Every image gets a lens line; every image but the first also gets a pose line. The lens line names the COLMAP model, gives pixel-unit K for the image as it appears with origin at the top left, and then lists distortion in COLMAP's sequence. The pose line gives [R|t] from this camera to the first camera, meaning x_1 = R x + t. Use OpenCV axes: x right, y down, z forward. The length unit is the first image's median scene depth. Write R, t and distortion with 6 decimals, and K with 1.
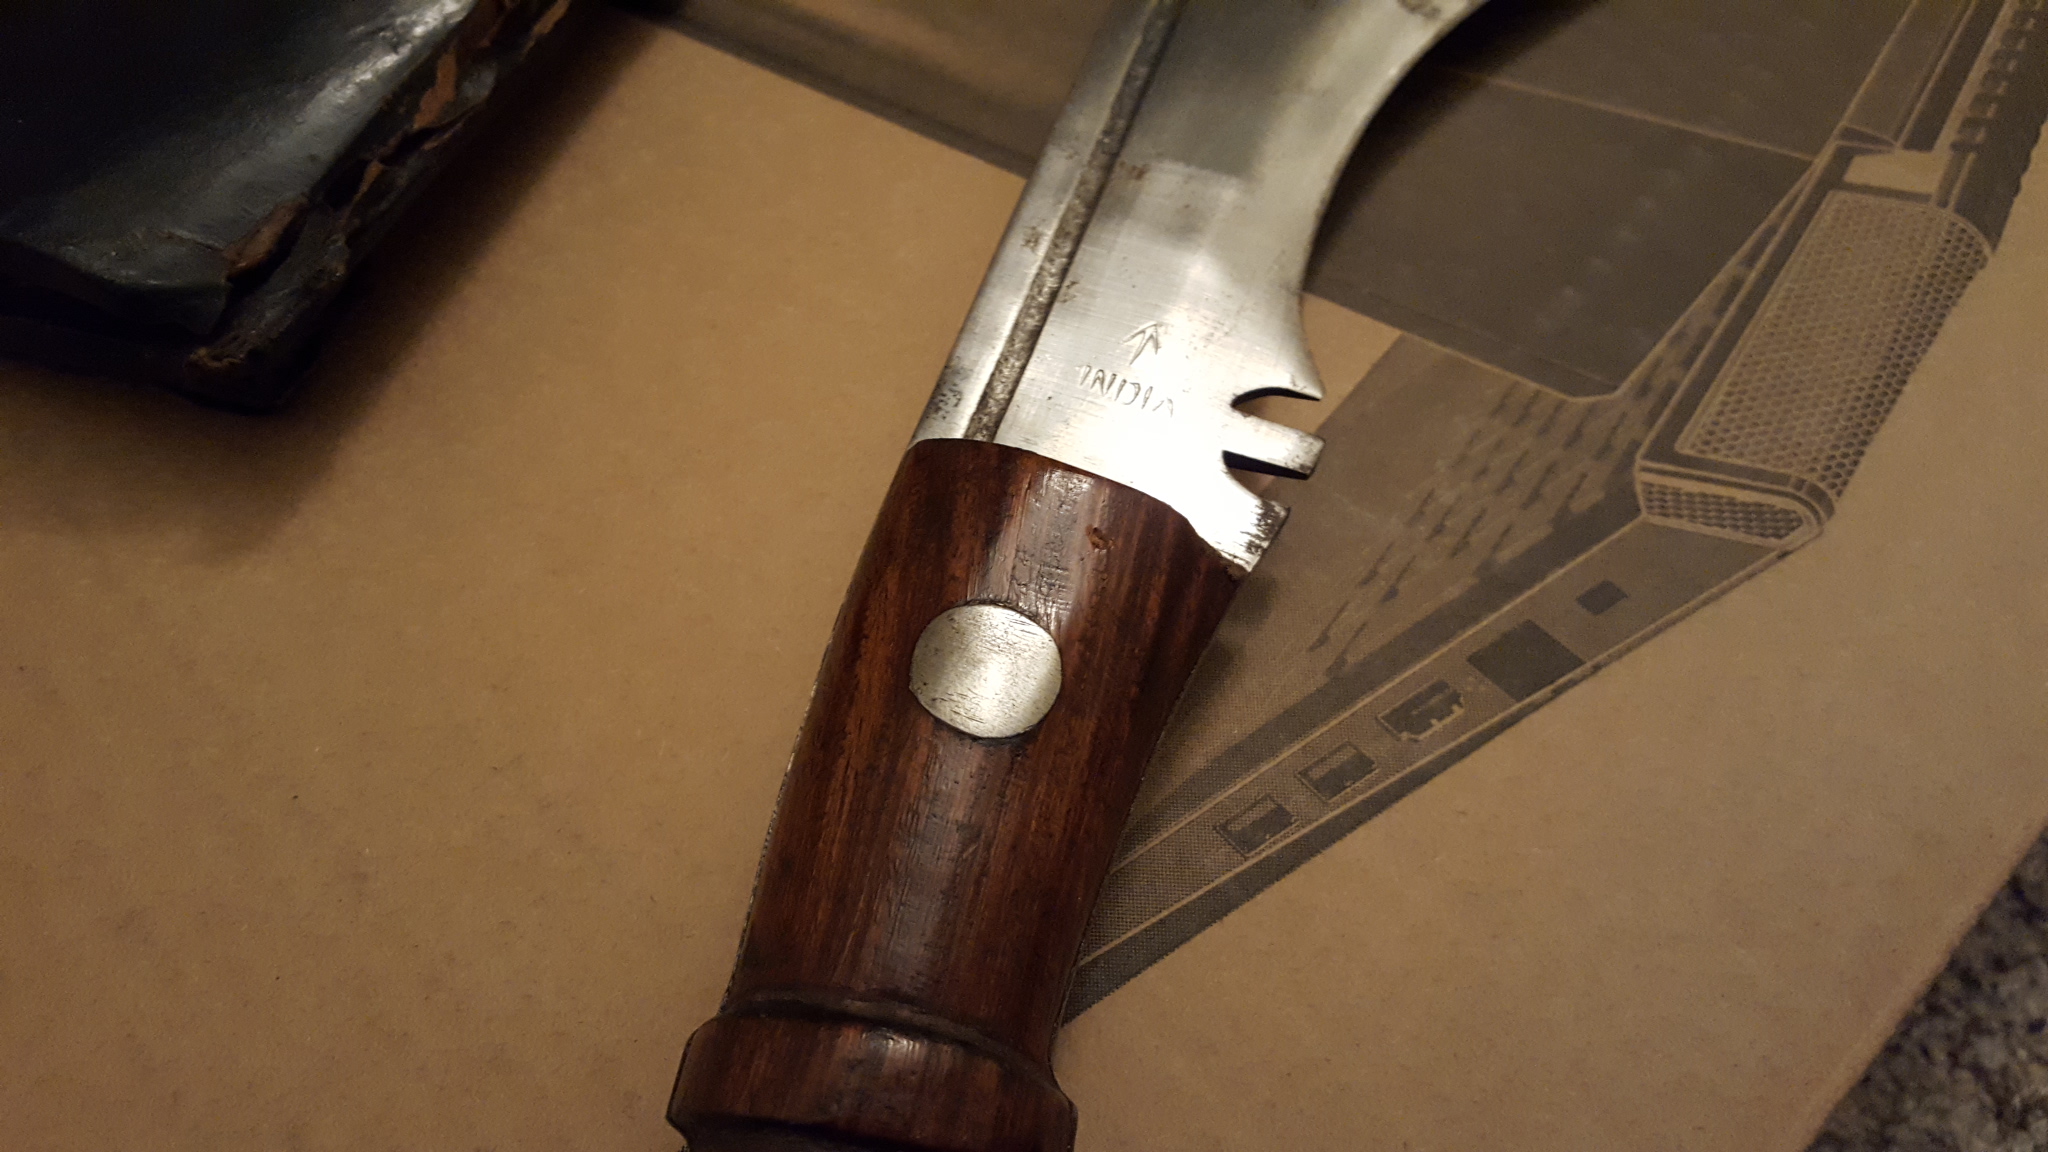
lens RADIAL K [[1595.3, 0, 1024.0], [0, 1595.3, 576.0], [0, 0, 1]] dist [0.241547, -0.589784]
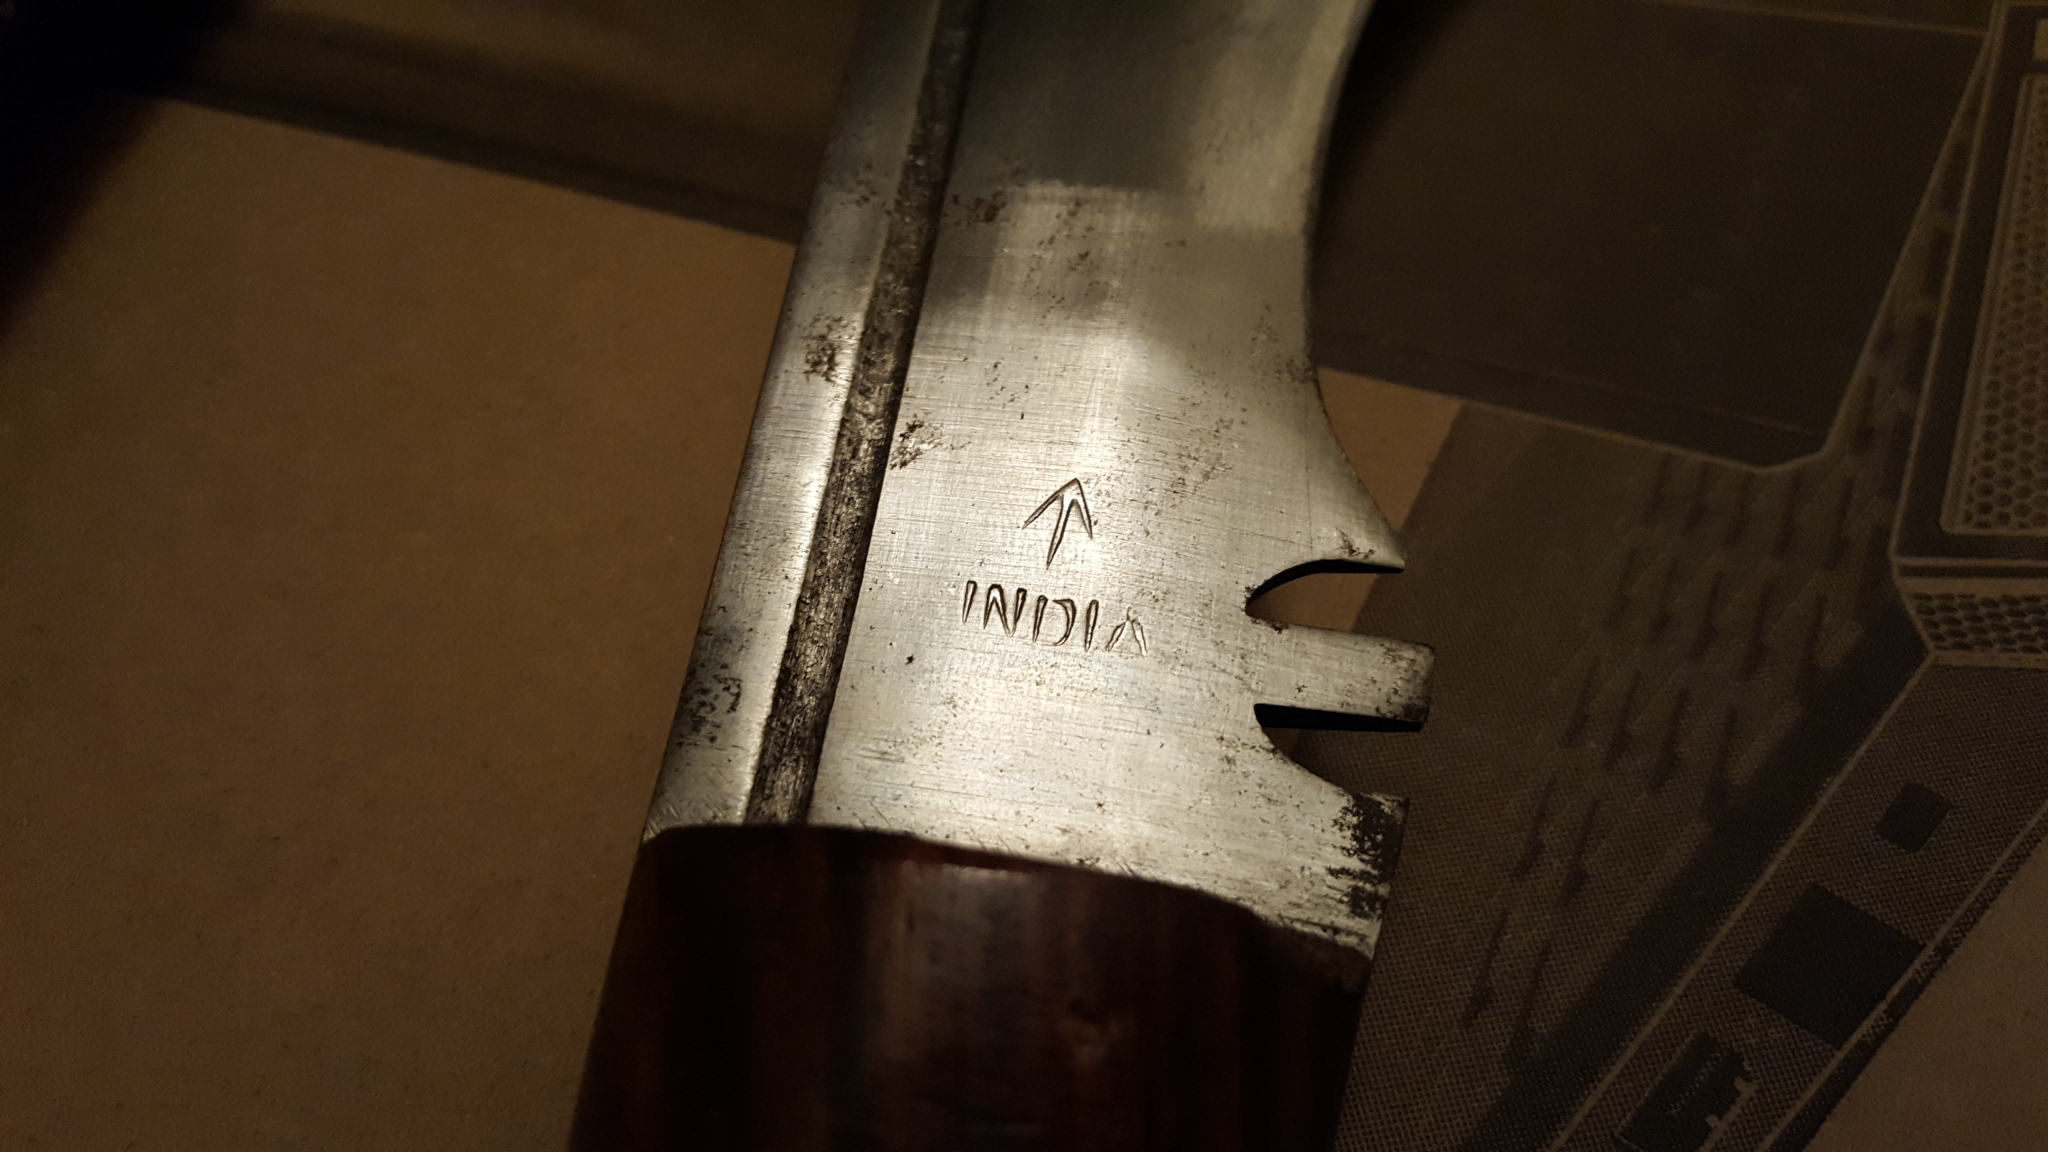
lens RADIAL K [[1601.8, 0, 1024.0], [0, 1601.8, 576.0], [0, 0, 1]] dist [0.096577, -0.240310]
pose [[0.979563, -0.177552, 0.094502, 0.007387], [0.178215, 0.983991, 0.001453, -0.124200], [-0.093247, 0.015419, 0.995524, 0.449119]]
